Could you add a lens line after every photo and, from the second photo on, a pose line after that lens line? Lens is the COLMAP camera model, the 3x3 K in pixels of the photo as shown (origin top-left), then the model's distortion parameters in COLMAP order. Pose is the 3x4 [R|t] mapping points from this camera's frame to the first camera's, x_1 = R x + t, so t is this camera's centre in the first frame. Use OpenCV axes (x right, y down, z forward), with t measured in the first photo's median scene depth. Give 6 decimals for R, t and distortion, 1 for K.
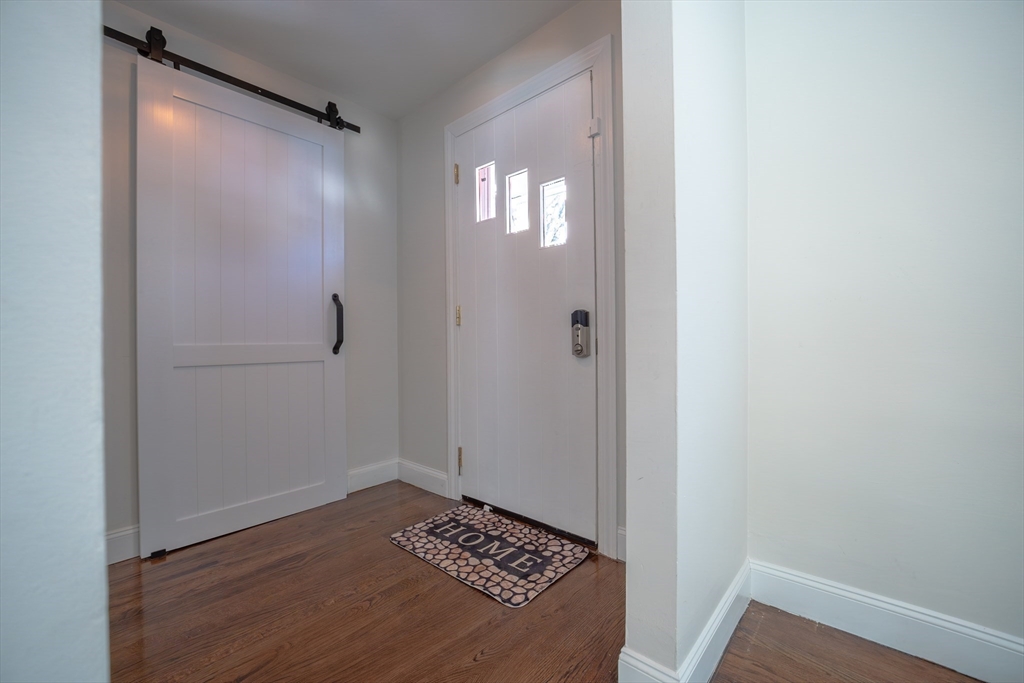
lens RADIAL K [[414.7, 0, 509.7], [0, 414.7, 341.0], [0, 0, 1]] dist [-0.026260, 0.007366]
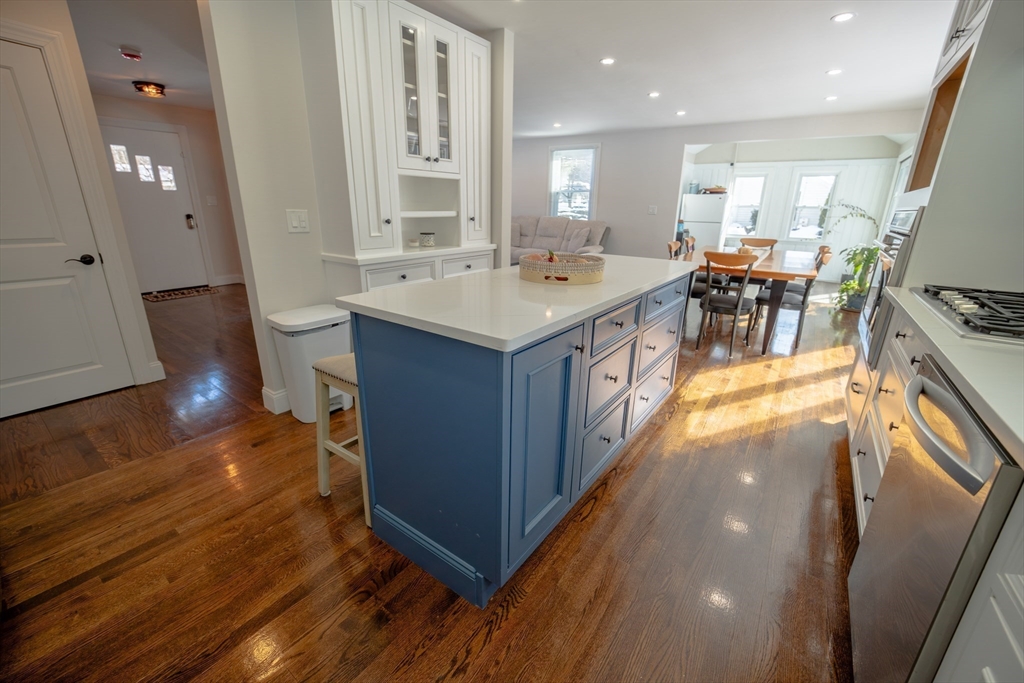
lens RADIAL K [[414.7, 0, 509.7], [0, 414.7, 341.0], [0, 0, 1]] dist [-0.026260, 0.007366]
pose [[-0.112290, -0.298205, 0.947874, -3.168983], [-0.011641, 0.954236, 0.298827, -0.102873], [-0.993607, 0.022521, -0.110622, -1.022510]]
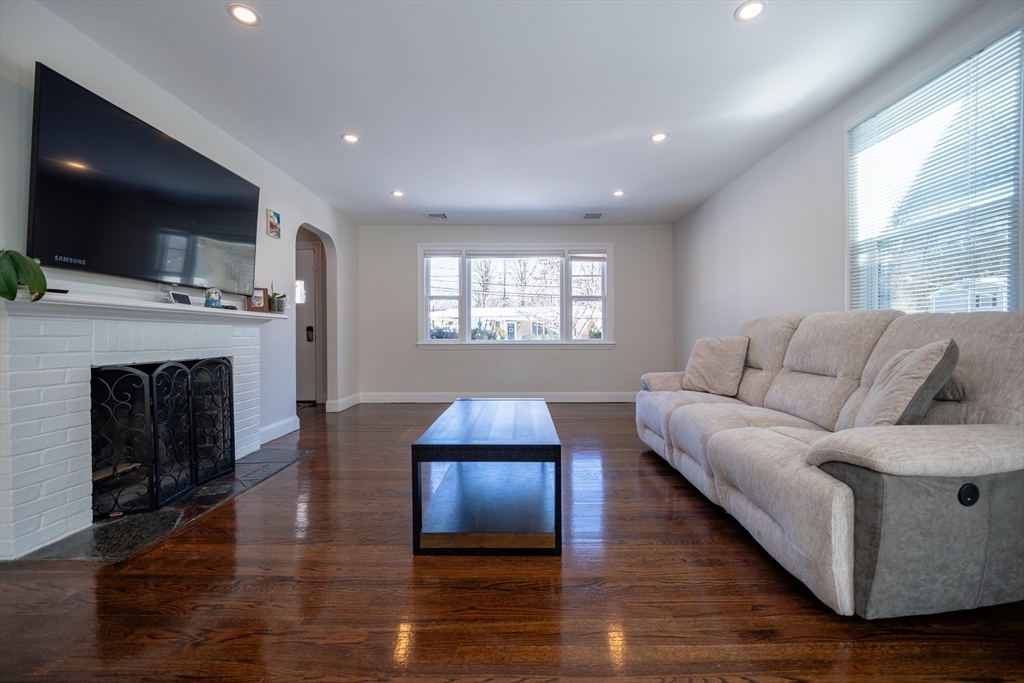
lens RADIAL K [[414.7, 0, 509.7], [0, 414.7, 341.0], [0, 0, 1]] dist [-0.026260, 0.007366]
pose [[0.750730, 0.002738, 0.660603, -0.690412], [-0.003841, 0.999993, 0.000221, 0.027668], [-0.660598, -0.002703, 0.750735, -2.137387]]
